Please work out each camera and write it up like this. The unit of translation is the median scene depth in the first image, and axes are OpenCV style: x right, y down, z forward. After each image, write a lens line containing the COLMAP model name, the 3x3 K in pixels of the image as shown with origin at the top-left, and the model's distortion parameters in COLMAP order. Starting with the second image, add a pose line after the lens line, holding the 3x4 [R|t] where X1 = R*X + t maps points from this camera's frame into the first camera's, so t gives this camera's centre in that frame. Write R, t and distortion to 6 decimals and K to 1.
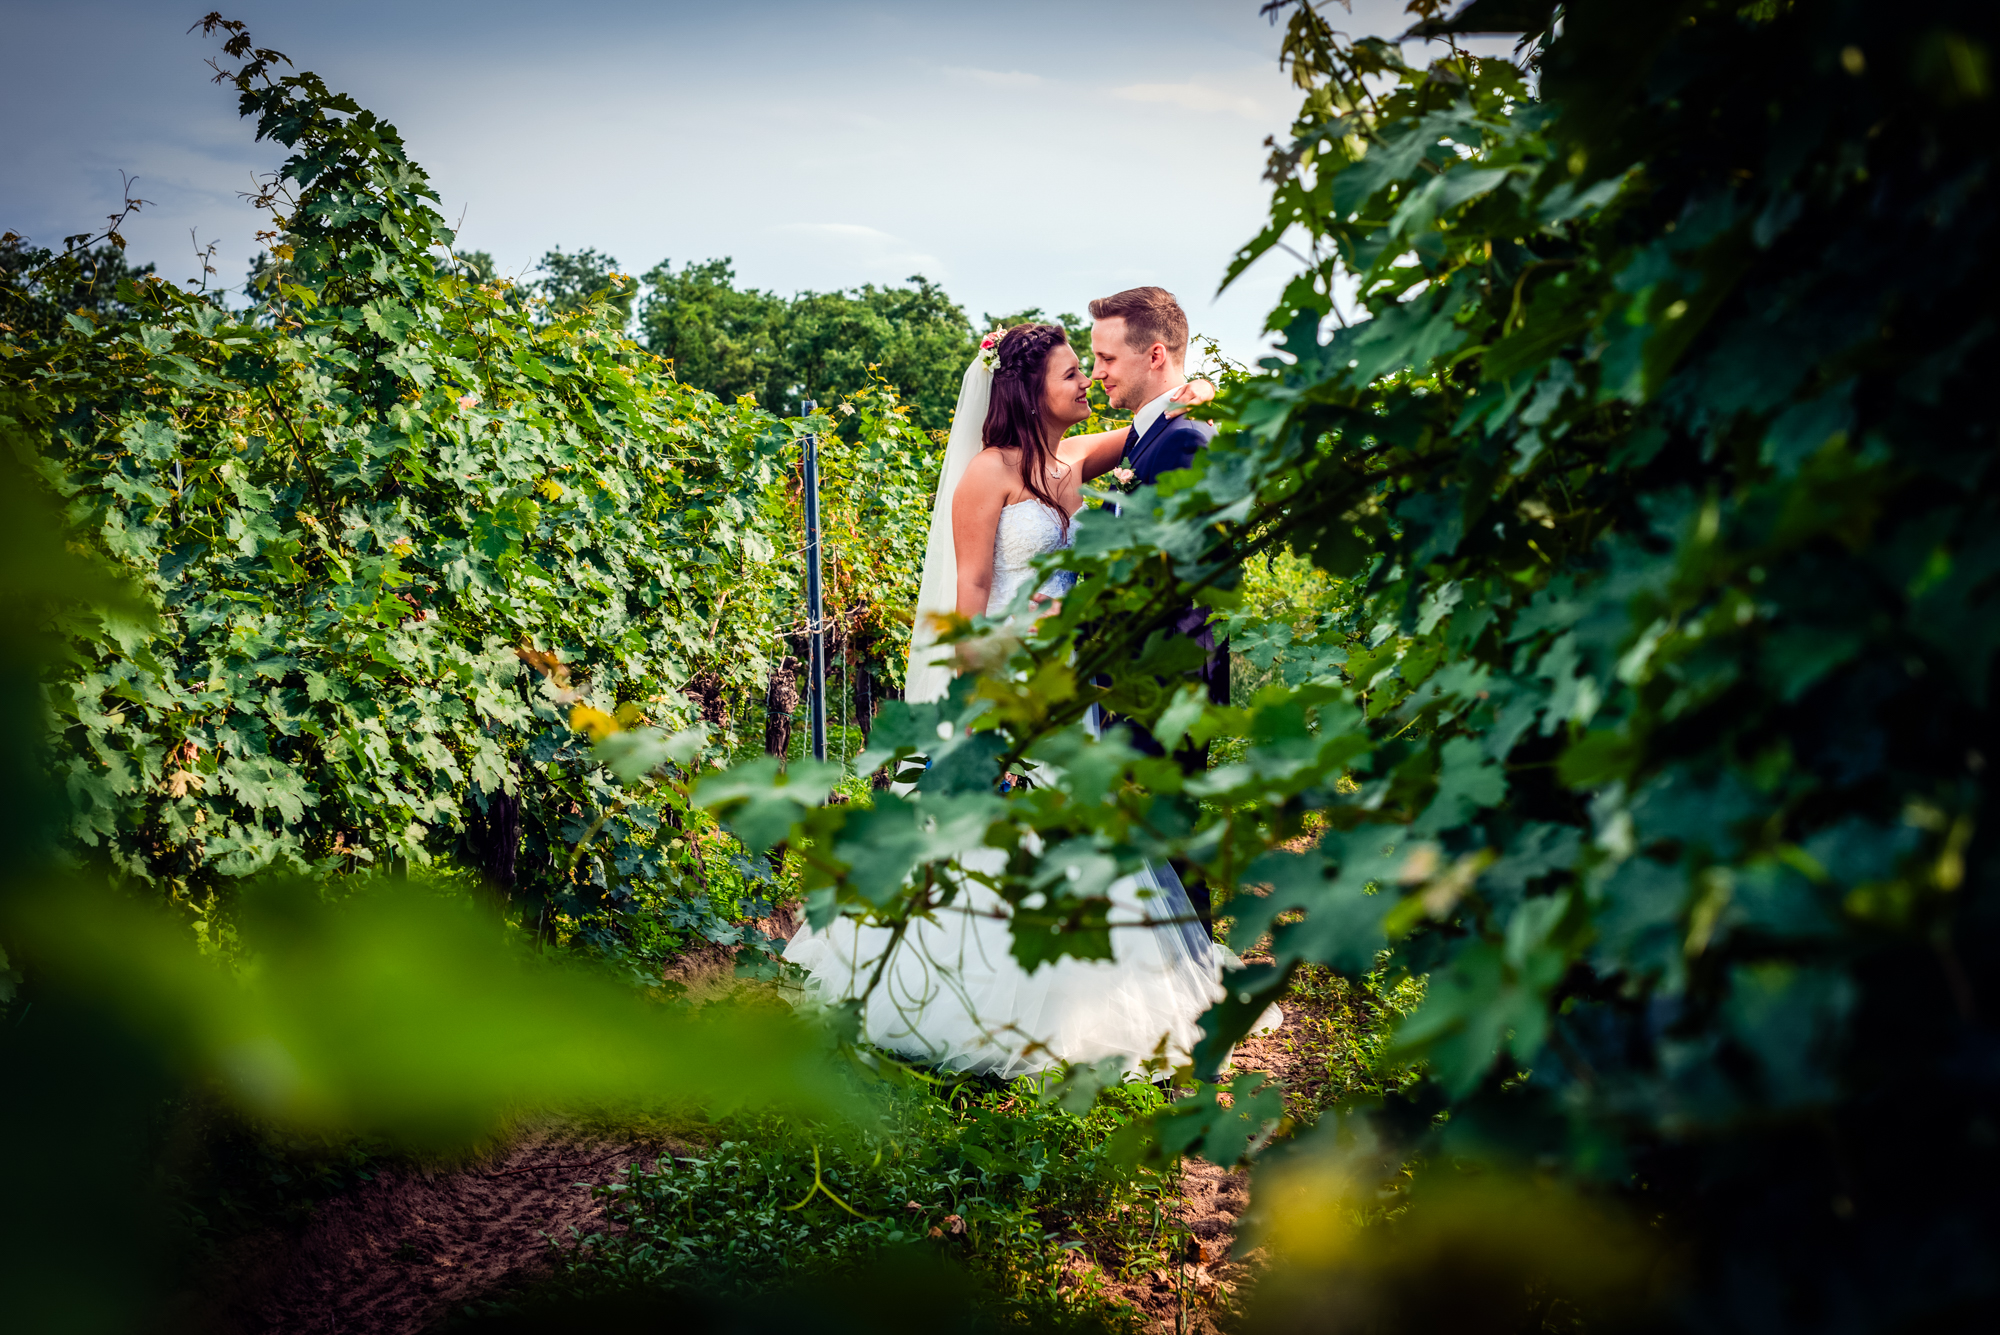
lens RADIAL K [[2928.4, 0, 988.7], [0, 2928.4, 670.3], [0, 0, 1]] dist [0.002891, 0.000000]
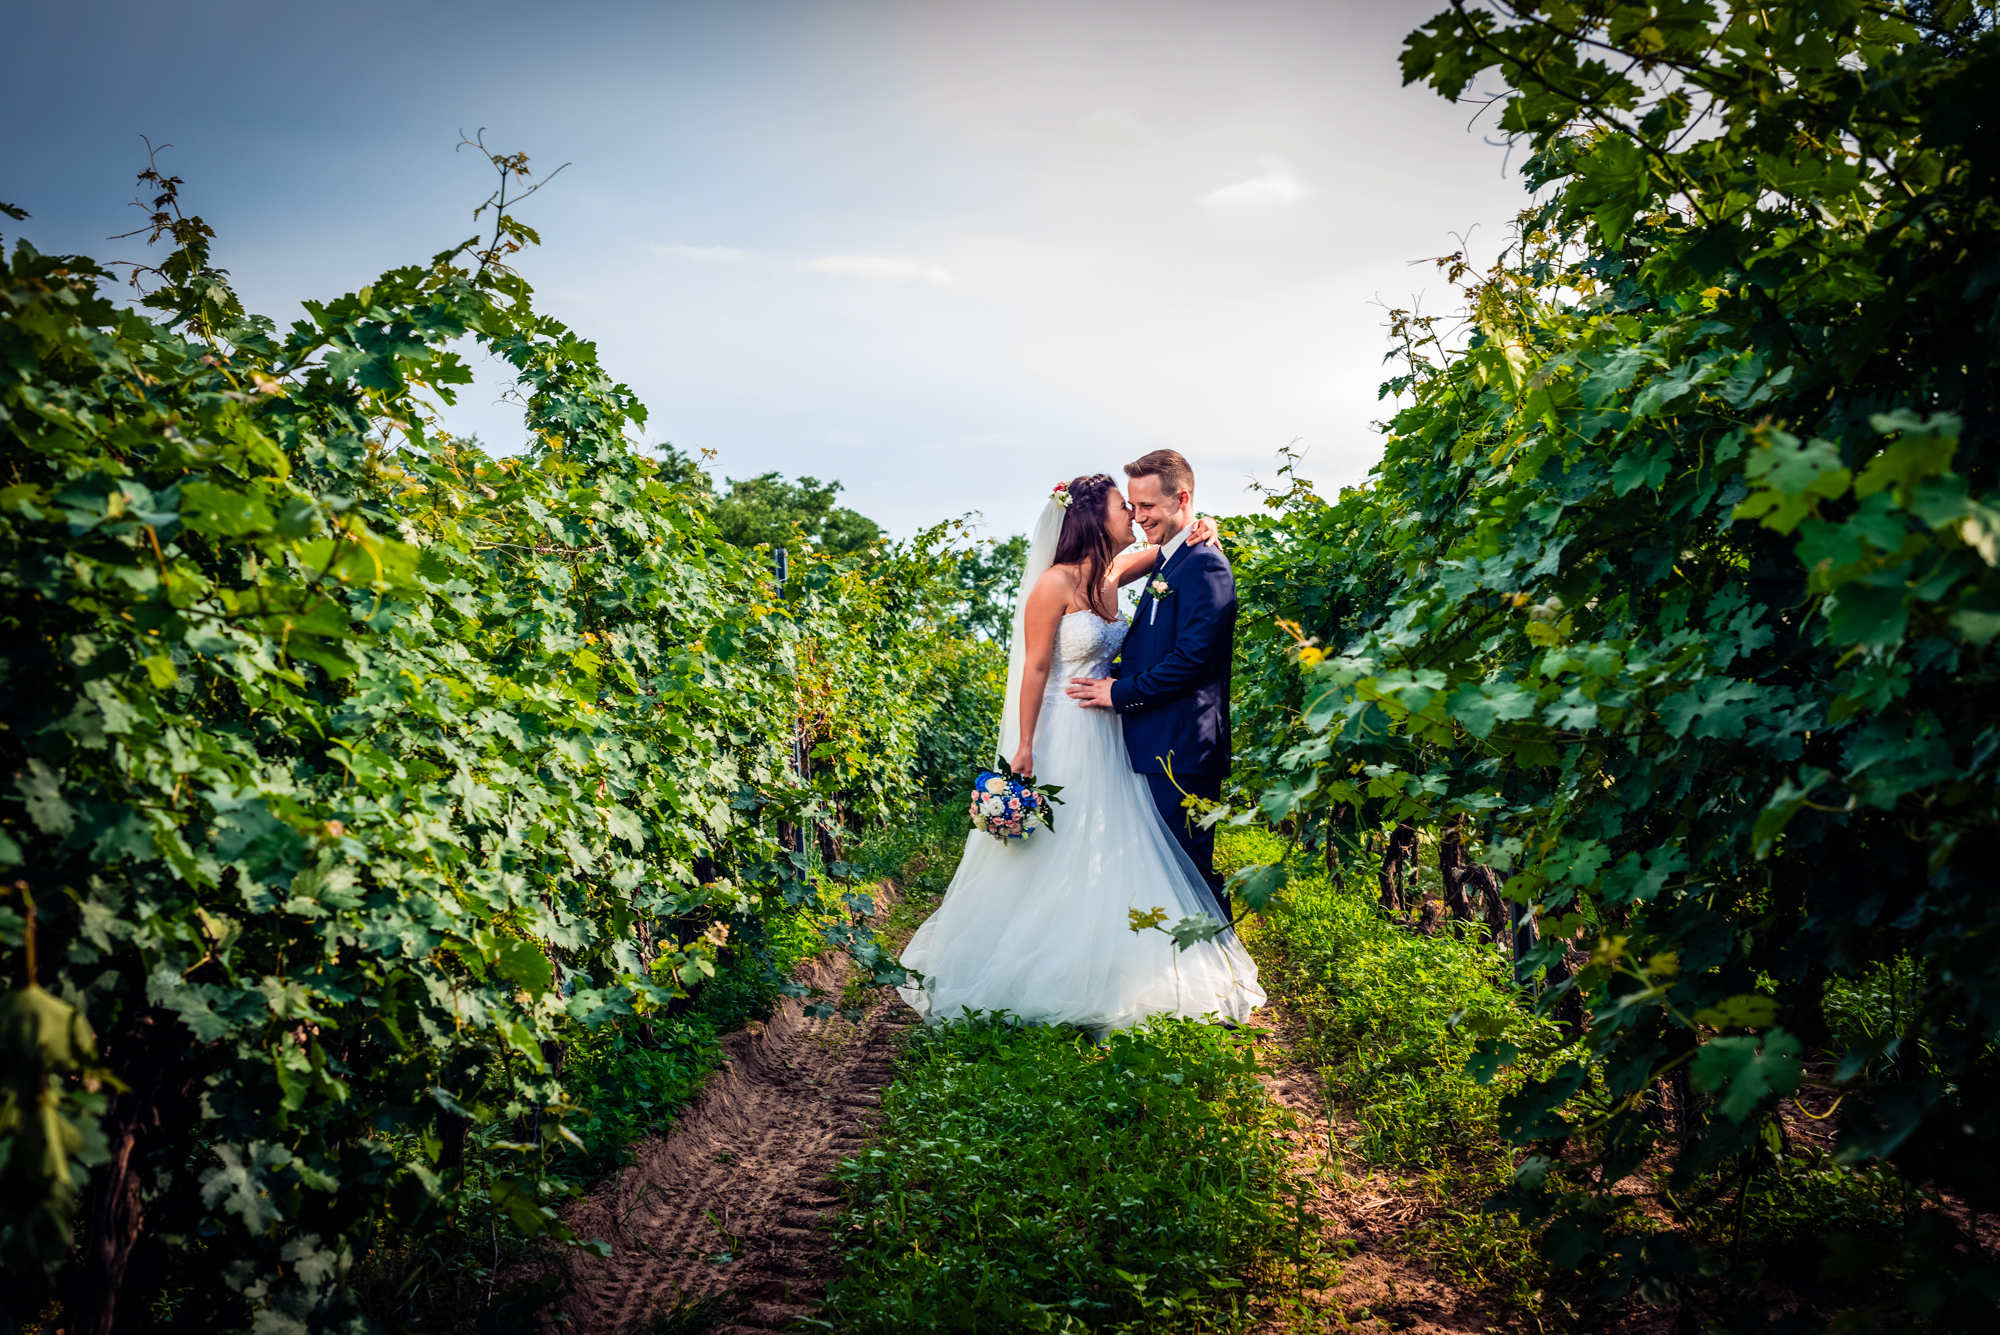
lens RADIAL K [[2928.4, 0, 998.4], [0, 2928.4, 665.3], [0, 0, 1]] dist [0.002891, 0.000000]
pose [[0.991929, -0.035300, 0.121780, -0.161601], [0.042082, 0.997677, -0.053578, 0.032106], [-0.119605, 0.058271, 0.991110, -0.276291]]
